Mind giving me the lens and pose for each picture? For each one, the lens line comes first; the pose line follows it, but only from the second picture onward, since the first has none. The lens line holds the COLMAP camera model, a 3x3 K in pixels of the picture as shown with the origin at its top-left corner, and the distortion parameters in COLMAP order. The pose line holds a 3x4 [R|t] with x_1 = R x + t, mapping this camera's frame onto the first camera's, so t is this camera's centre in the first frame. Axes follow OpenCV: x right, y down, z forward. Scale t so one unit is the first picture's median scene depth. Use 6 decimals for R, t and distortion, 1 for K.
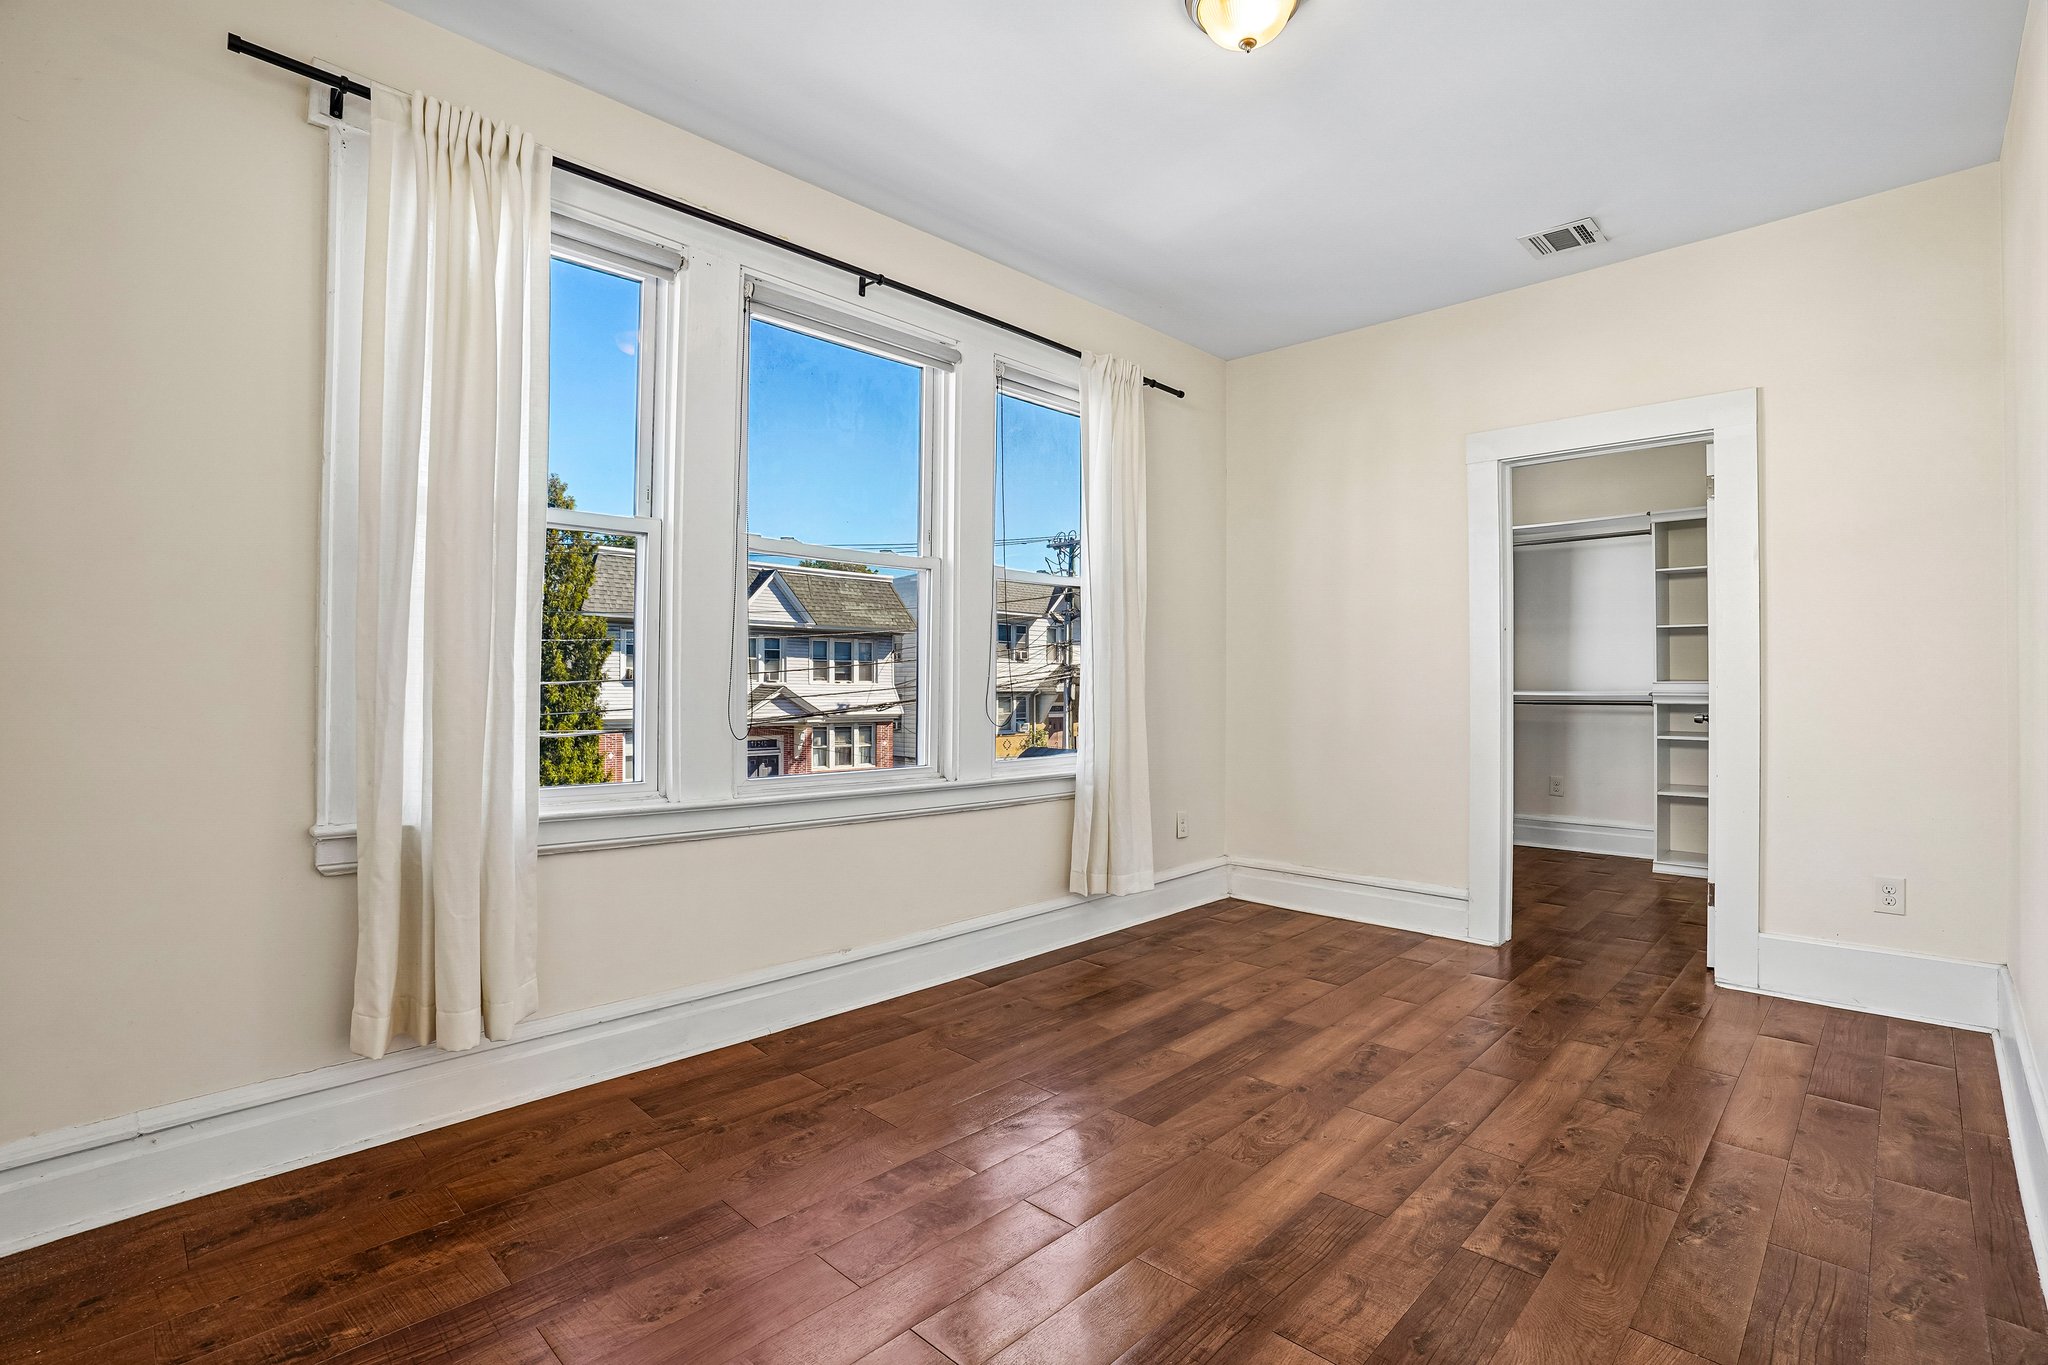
lens RADIAL K [[944.3, 0, 1024.0], [0, 944.3, 682.5], [0, 0, 1]] dist [-0.083208, 0.031856]
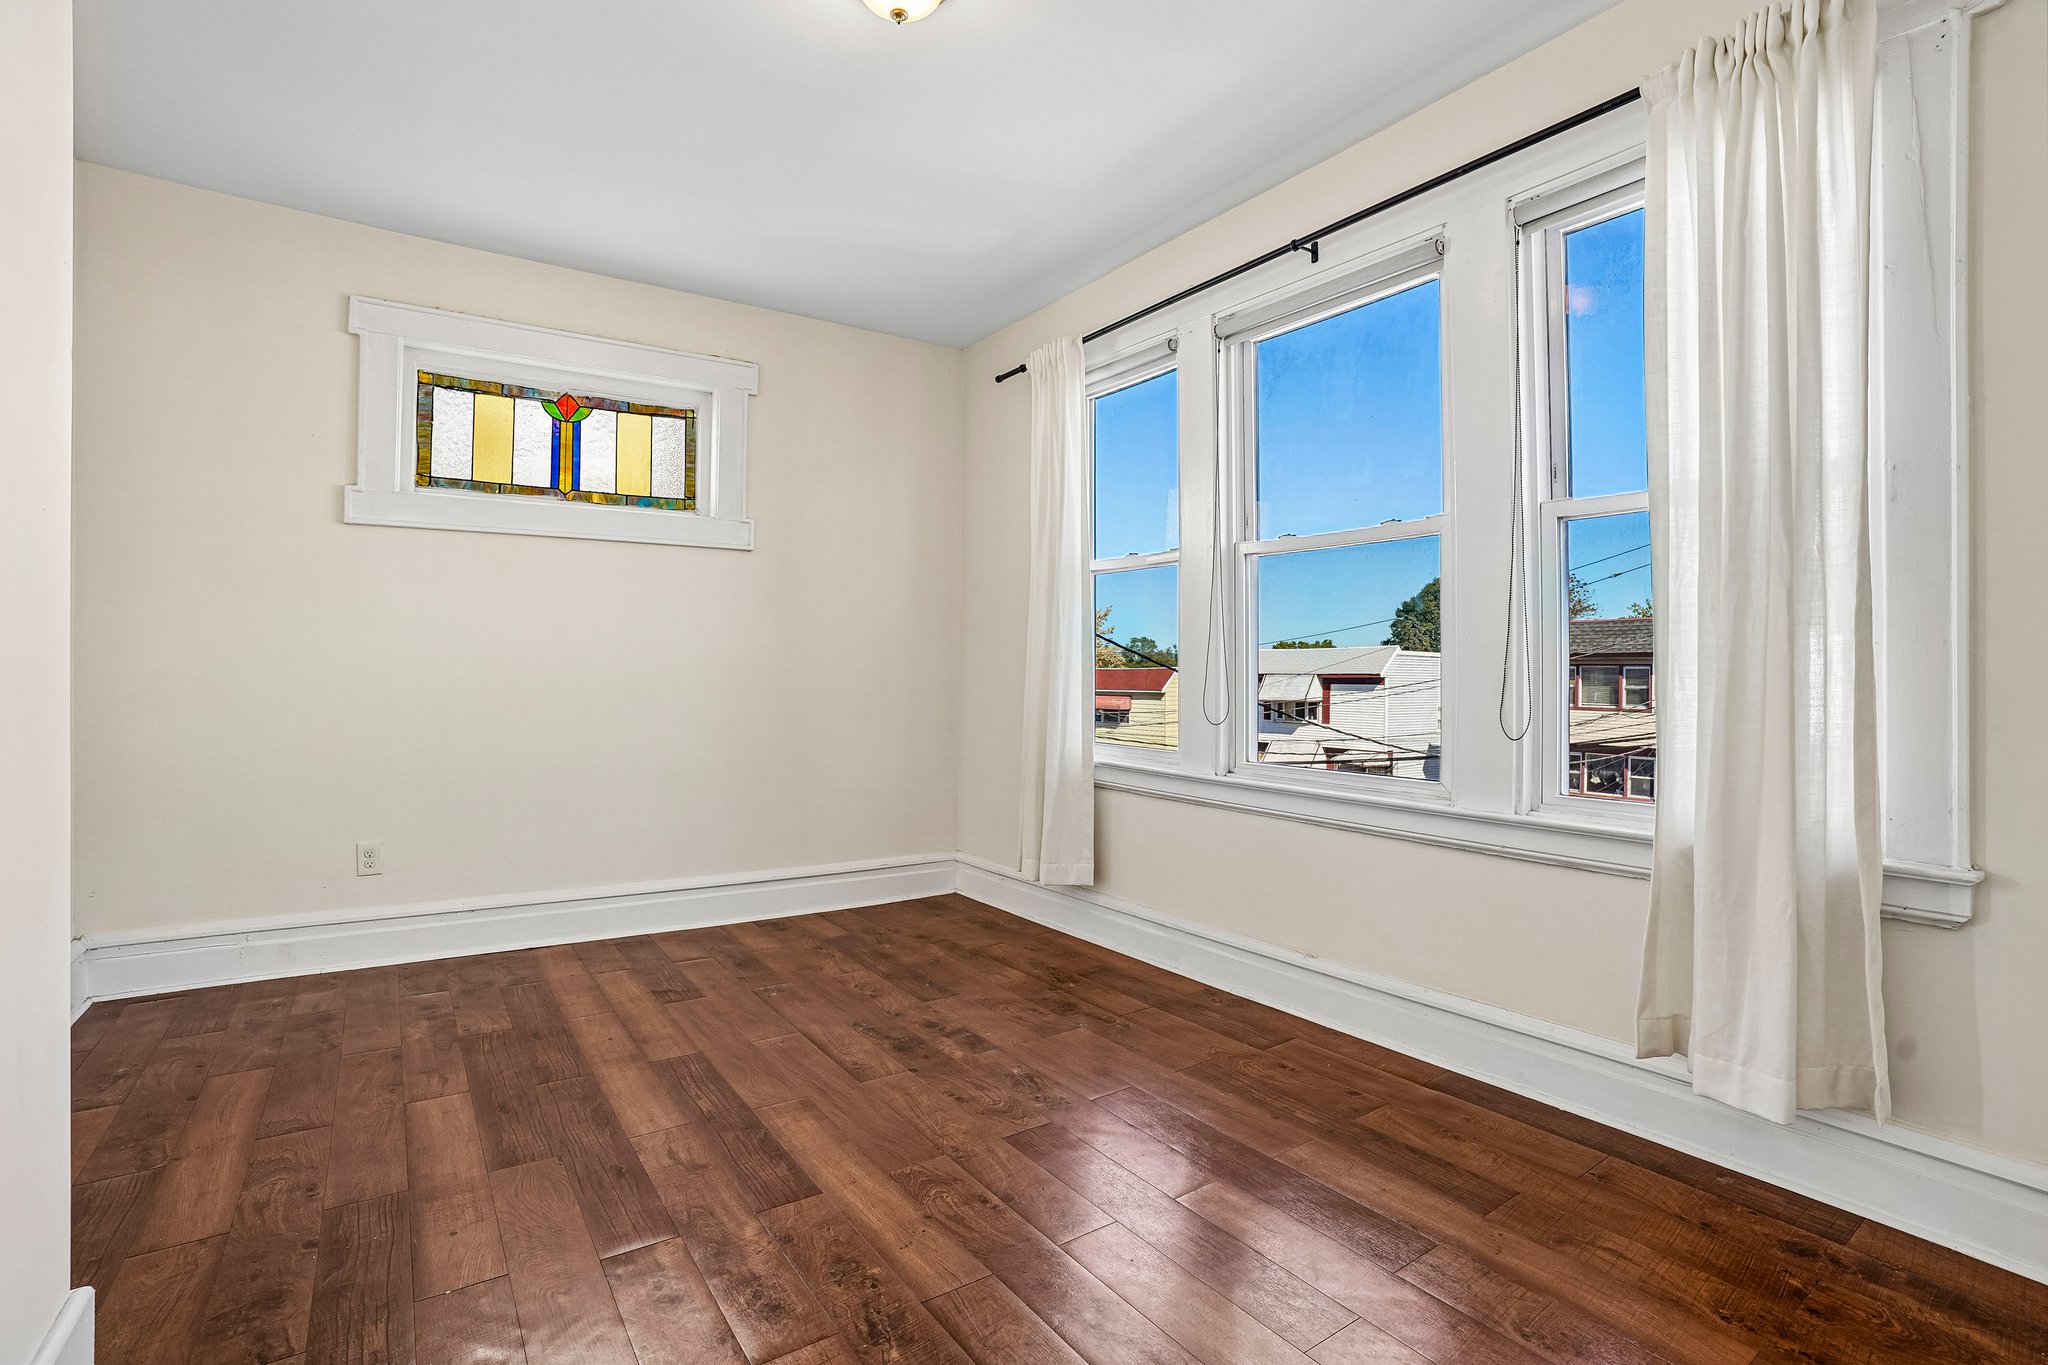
lens RADIAL K [[944.3, 0, 1024.0], [0, 944.3, 682.5], [0, 0, 1]] dist [-0.083208, 0.031856]
pose [[-0.189541, 0.004231, -0.981864, 0.955495], [-0.002763, 0.999984, 0.004842, 0.004043], [0.981869, 0.003631, -0.189526, 1.070219]]
